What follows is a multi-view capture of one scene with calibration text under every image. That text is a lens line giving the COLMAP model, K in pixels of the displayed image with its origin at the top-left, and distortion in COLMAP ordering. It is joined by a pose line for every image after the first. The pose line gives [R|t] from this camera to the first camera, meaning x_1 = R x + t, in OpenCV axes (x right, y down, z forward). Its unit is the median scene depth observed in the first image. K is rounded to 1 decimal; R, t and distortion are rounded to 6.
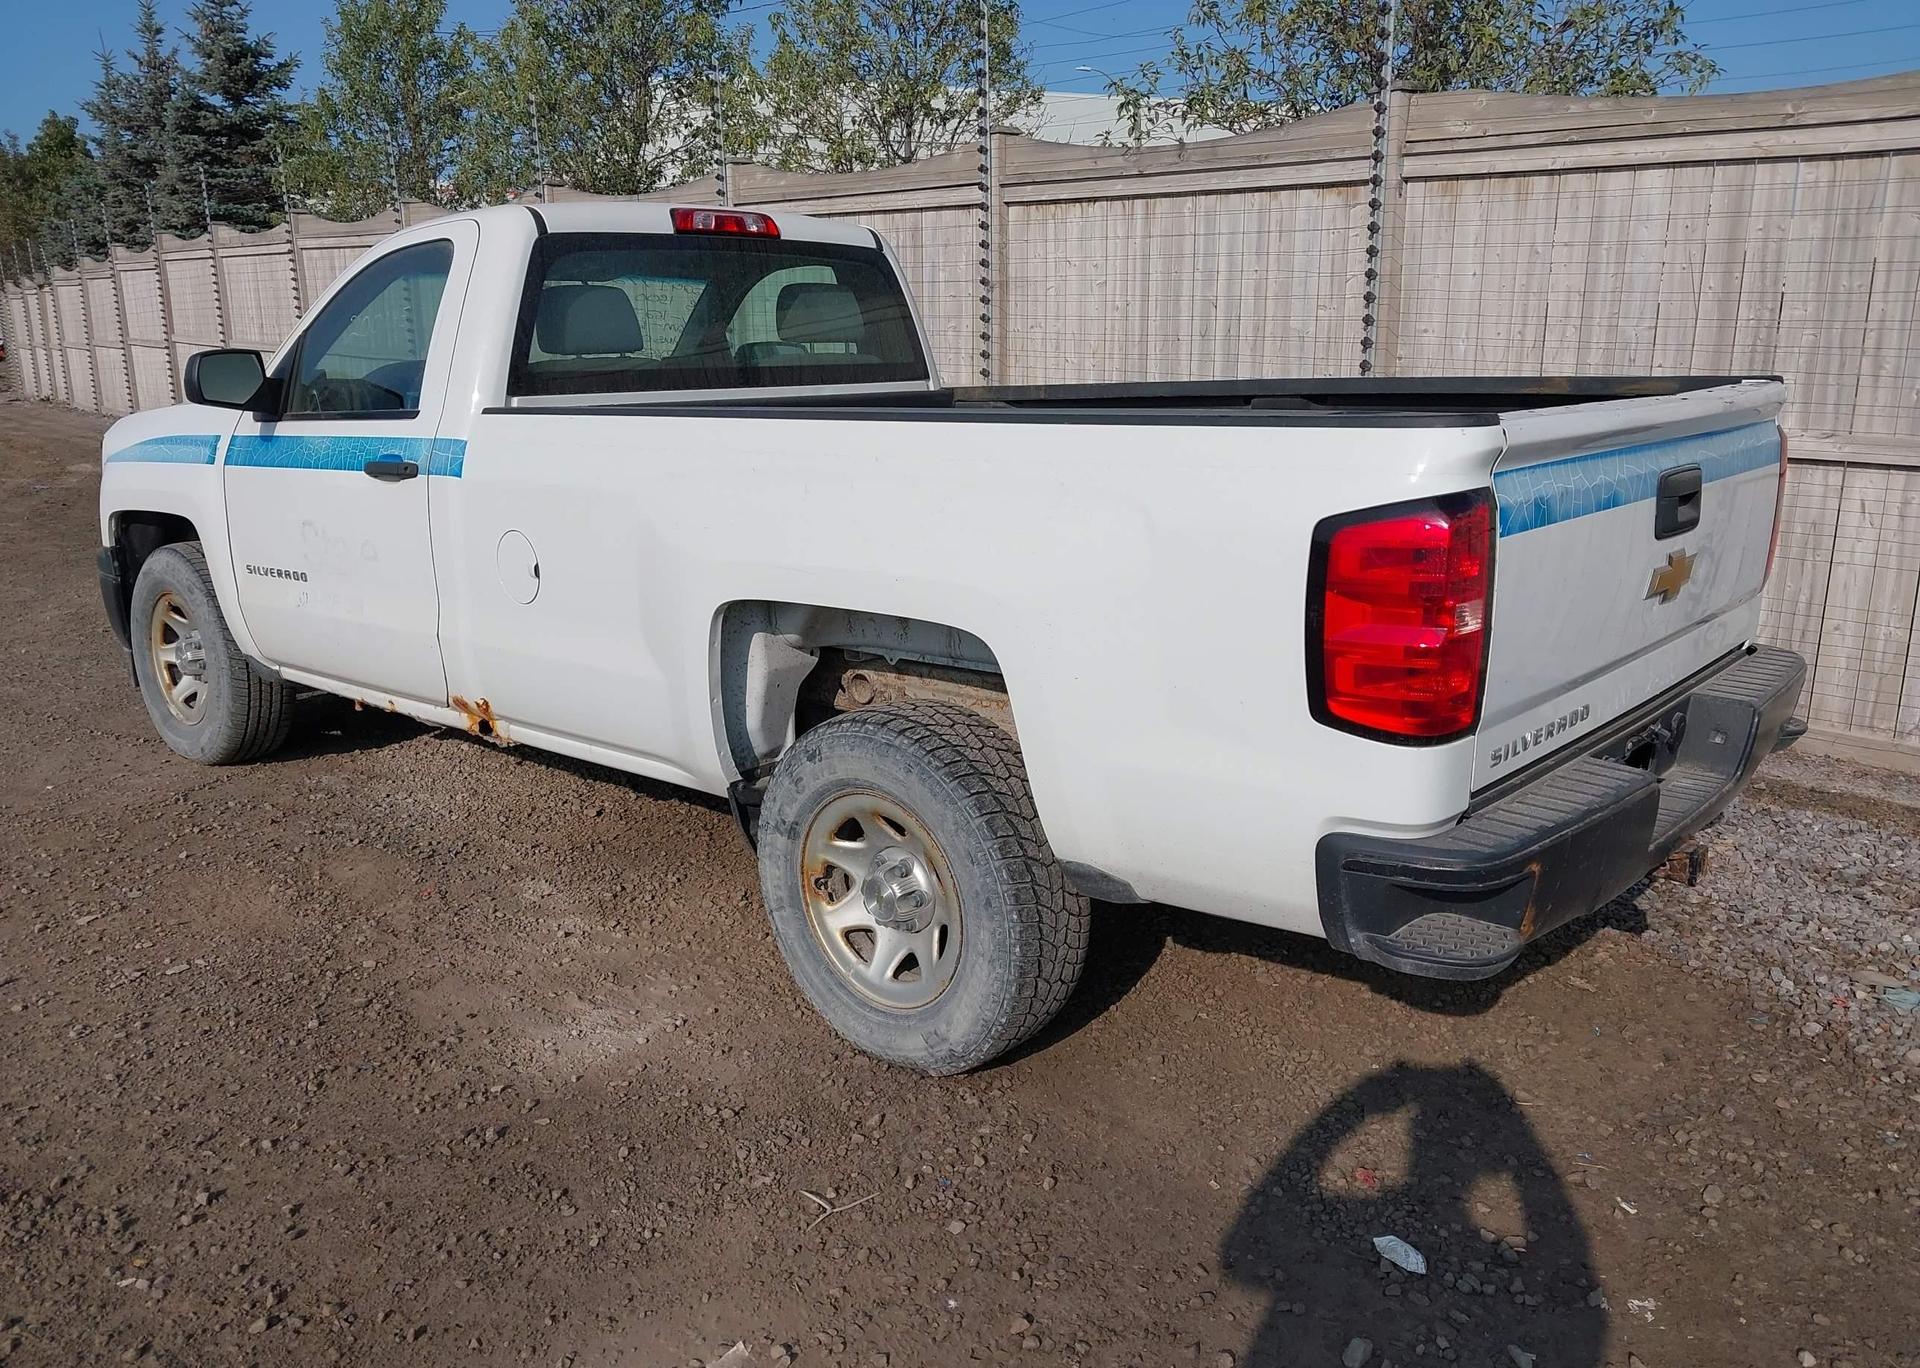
lens RADIAL K [[1482.9, 0, 968.3], [0, 1482.9, 706.8], [0, 0, 1]] dist [0.019306, -0.010998]
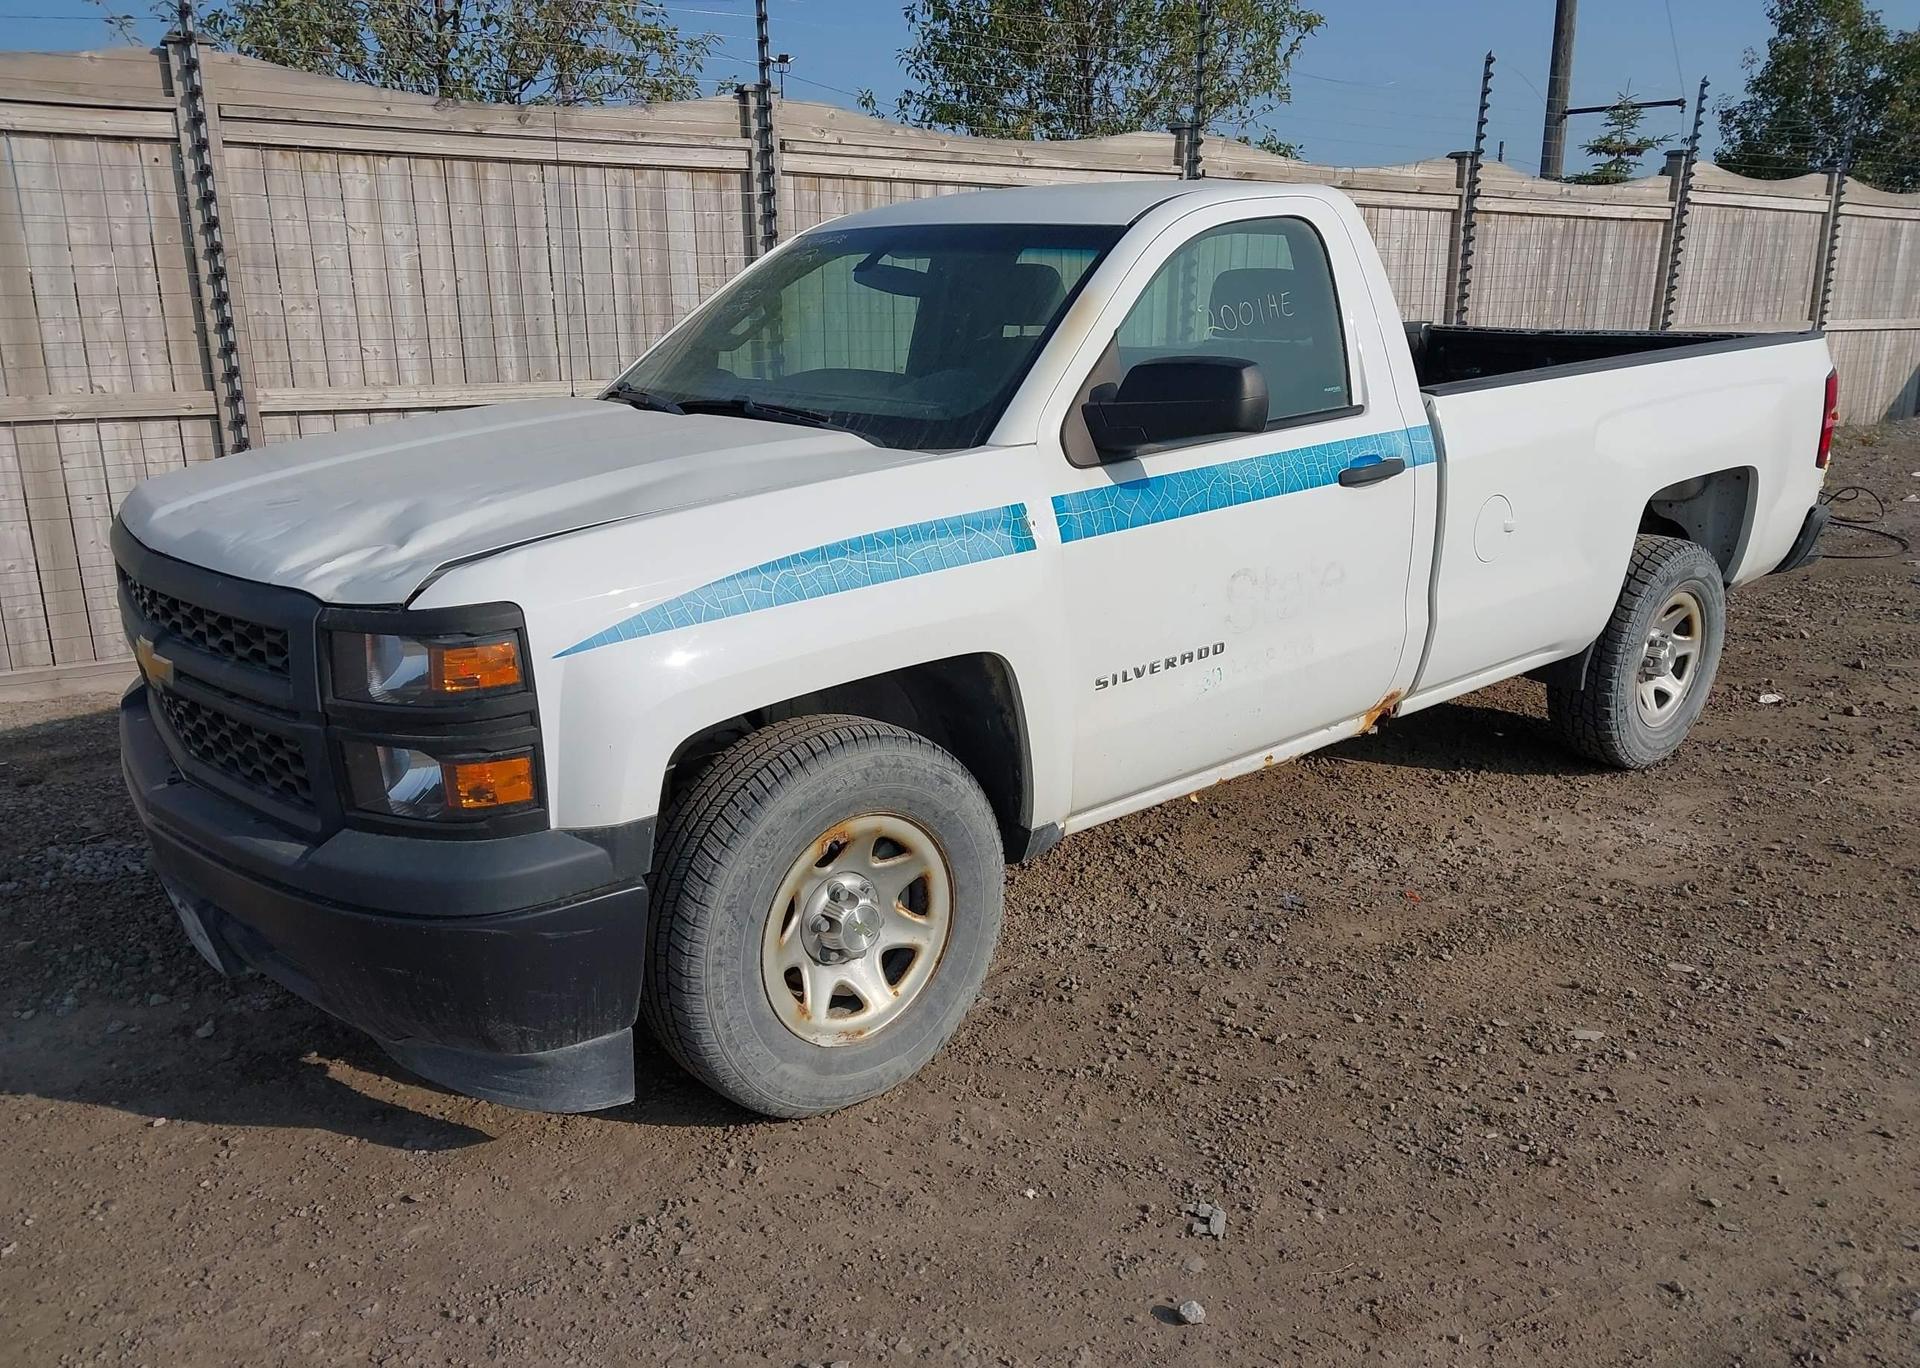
lens RADIAL K [[1496.3, 0, 959.3], [0, 1496.3, 668.7], [0, 0, 1]] dist [0.015926, -0.006503]
pose [[0.171758, -0.251890, 0.952392, -1.124177], [0.254391, 0.945311, 0.204139, -0.250377], [-0.951727, 0.207217, 0.226443, 0.885291]]
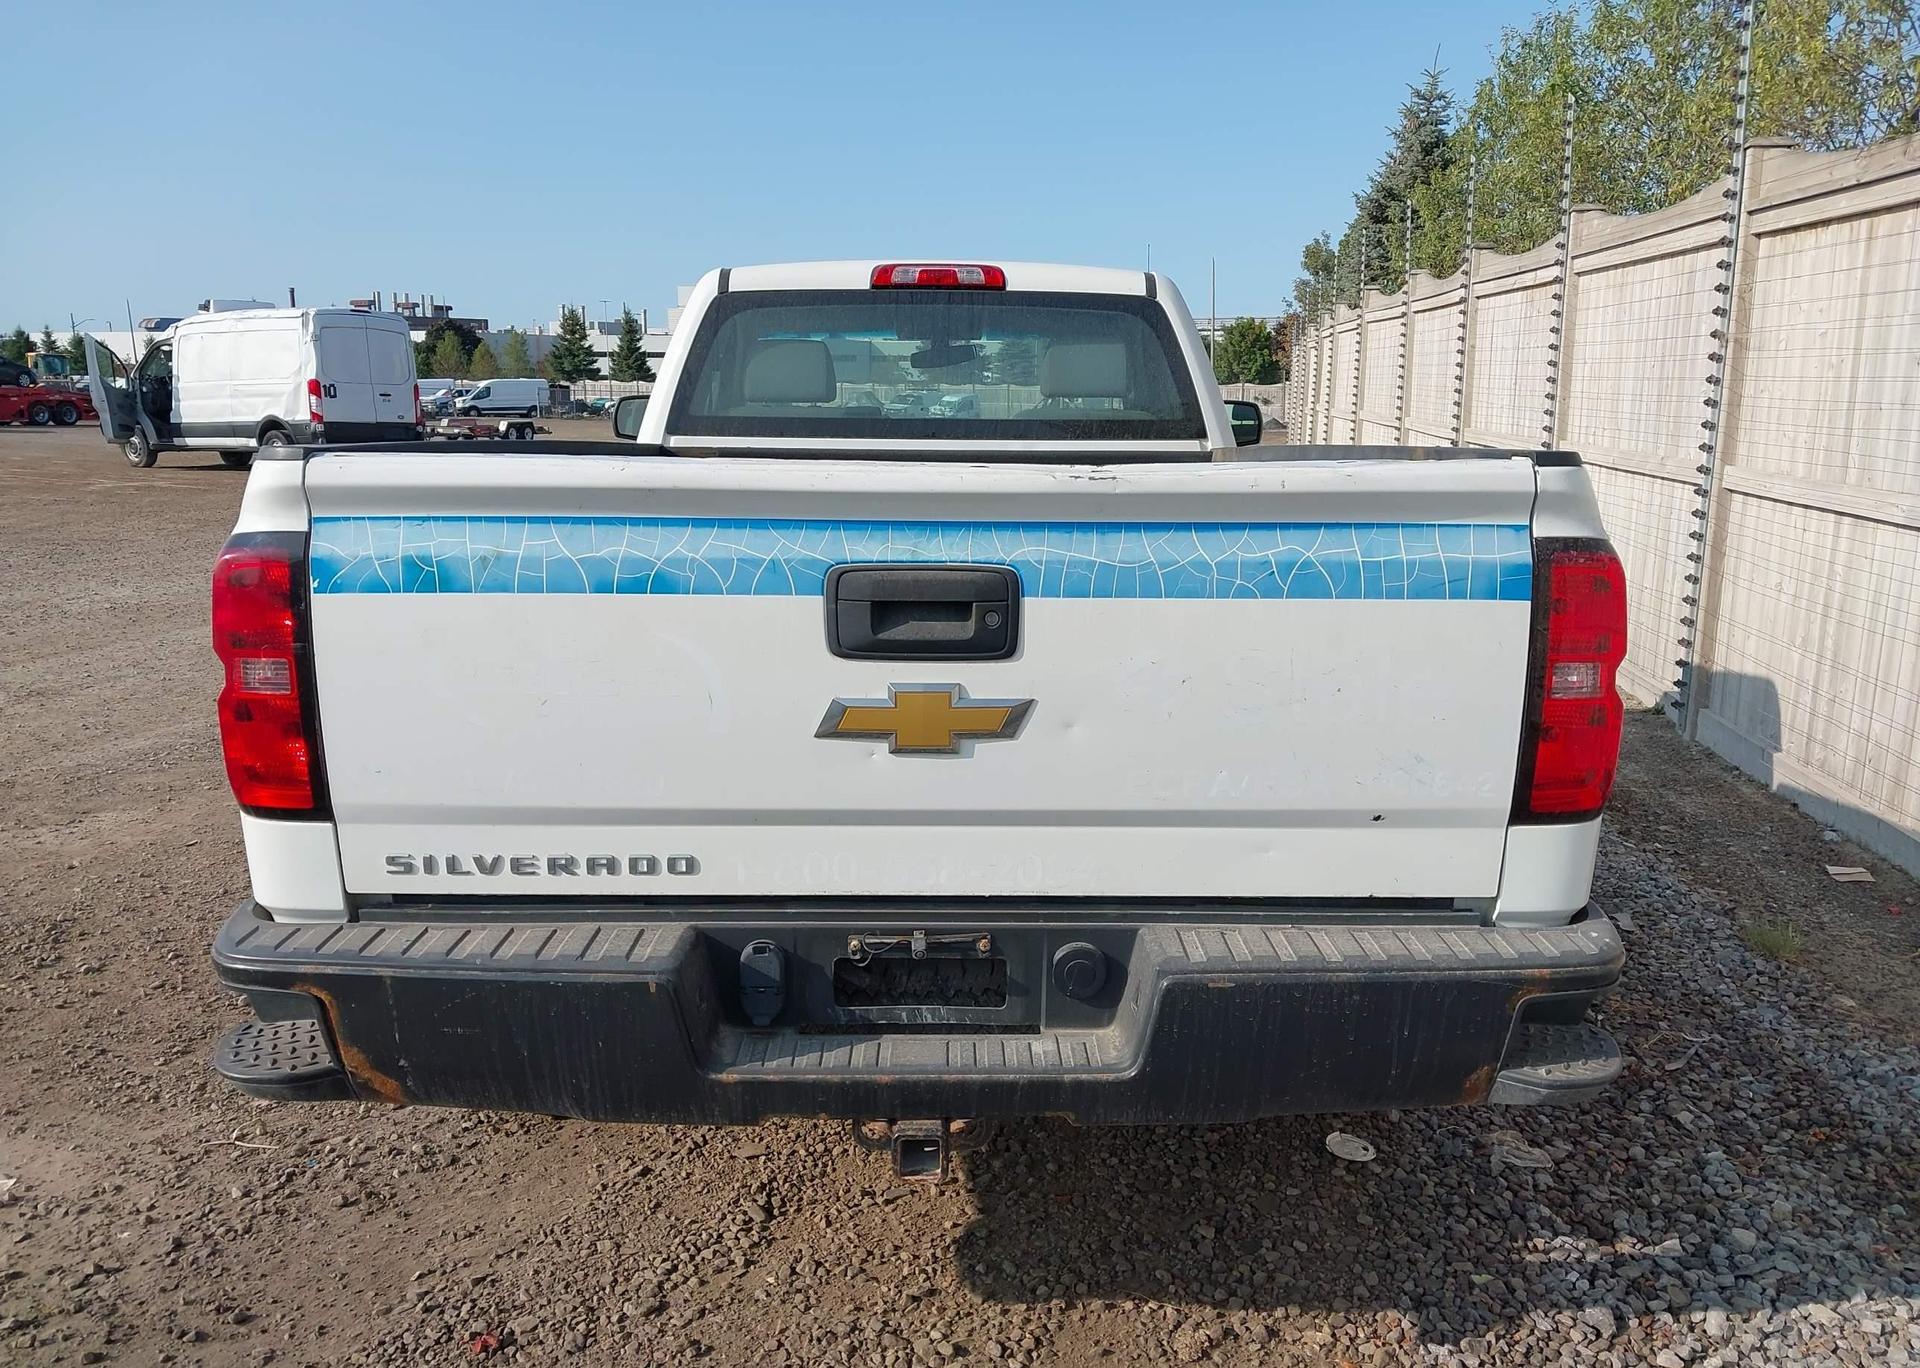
lens RADIAL K [[1498.8, 0, 938.5], [0, 1498.8, 674.2], [0, 0, 1]] dist [-0.000233, -0.002859]
pose [[0.668038, 0.145649, -0.729734, 0.569681], [-0.196155, 0.980441, 0.016117, -0.071050], [0.717808, 0.132374, 0.683542, 0.314140]]
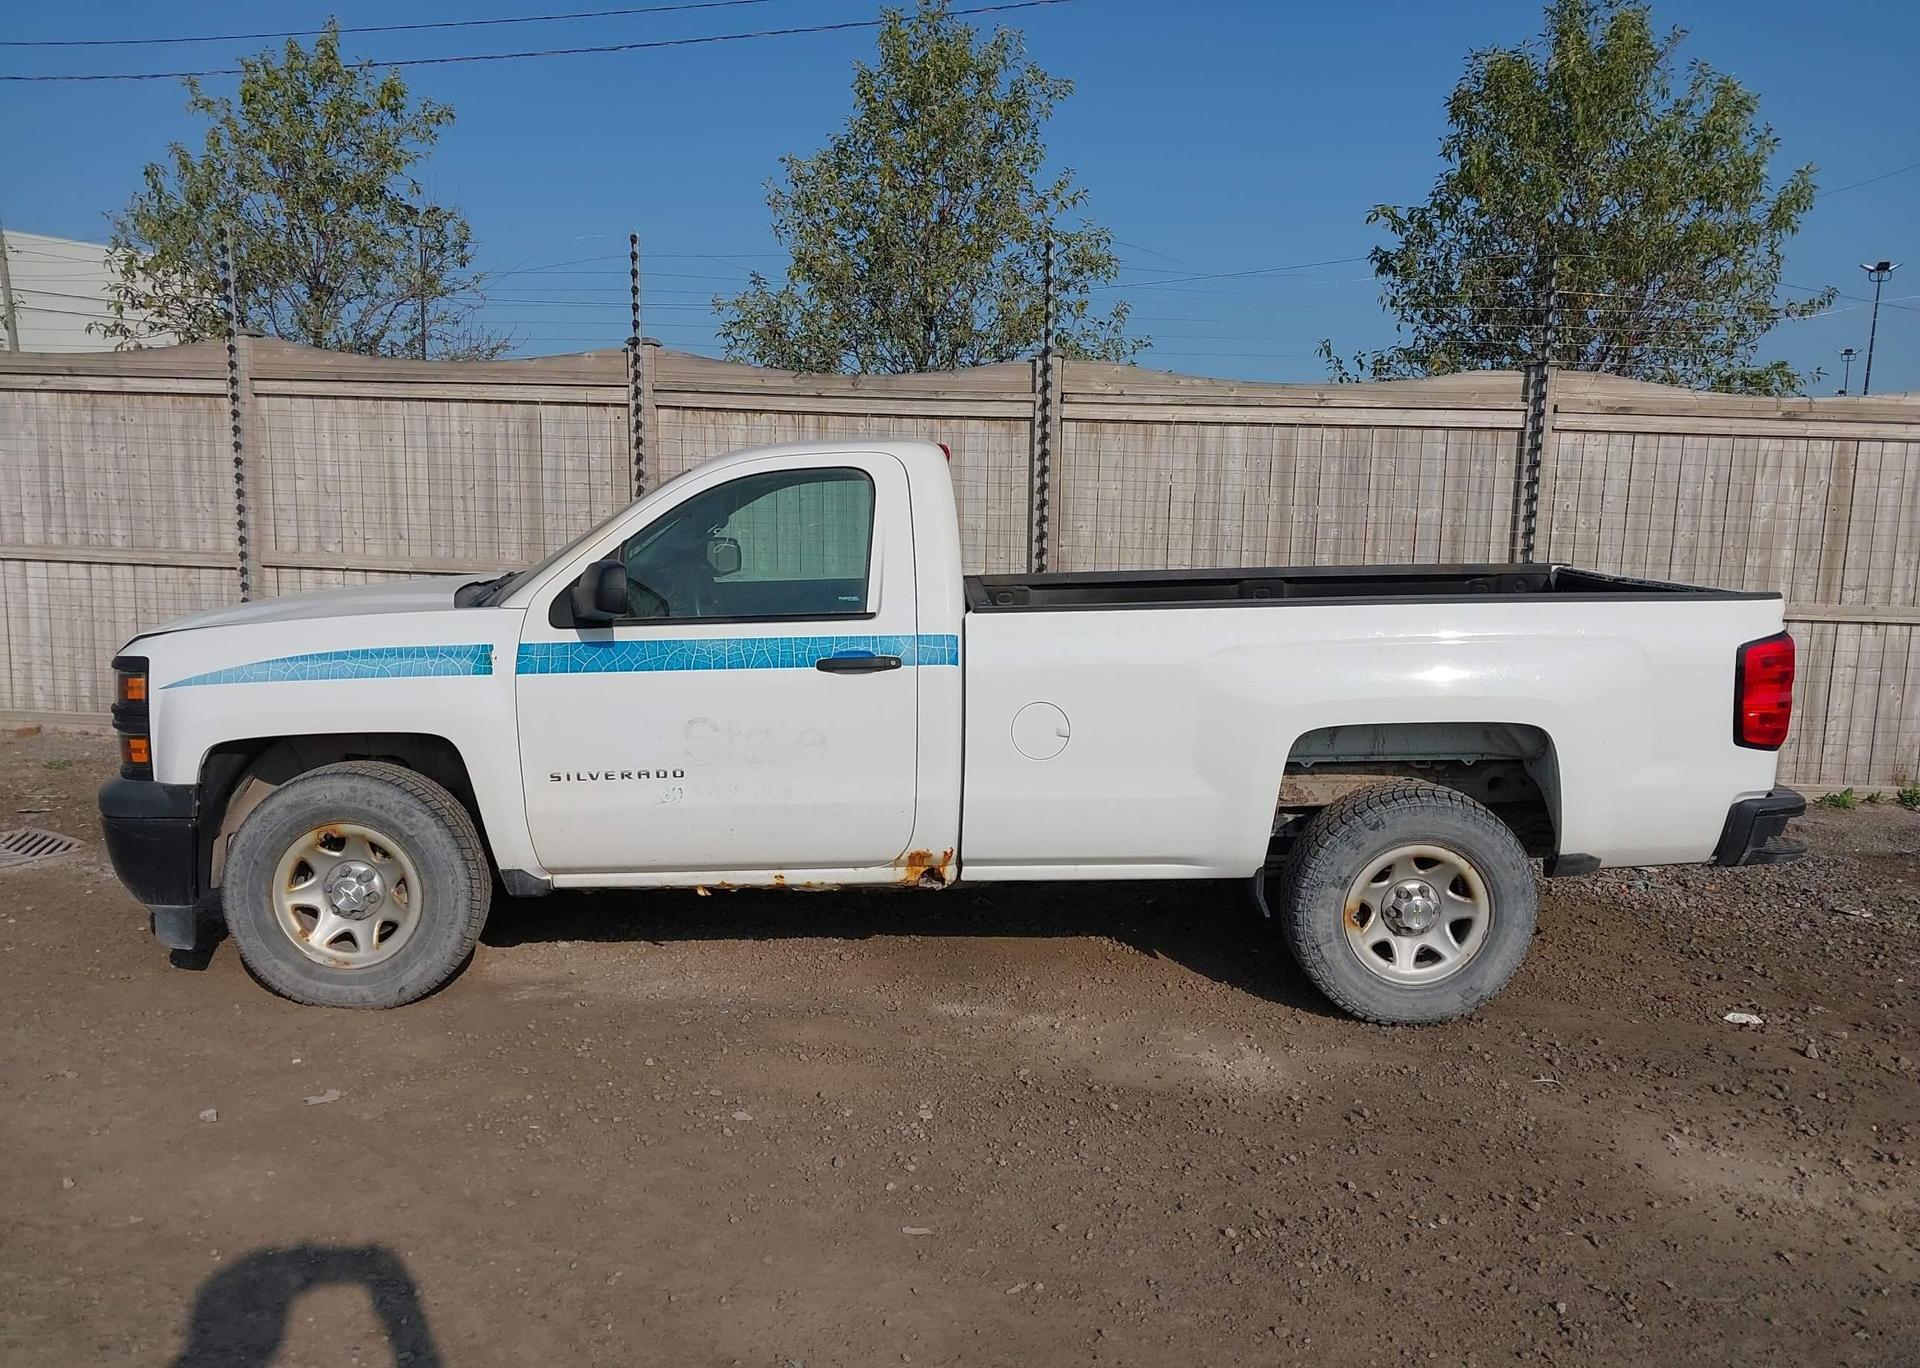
lens RADIAL K [[1442.9, 0, 958.2], [0, 1442.9, 718.5], [0, 0, 1]] dist [0.201105, -0.481073]
pose [[0.750656, -0.088309, 0.654765, -0.893229], [0.149199, 0.988085, -0.037786, -0.053169], [-0.643627, 0.126055, 0.754887, 0.091677]]
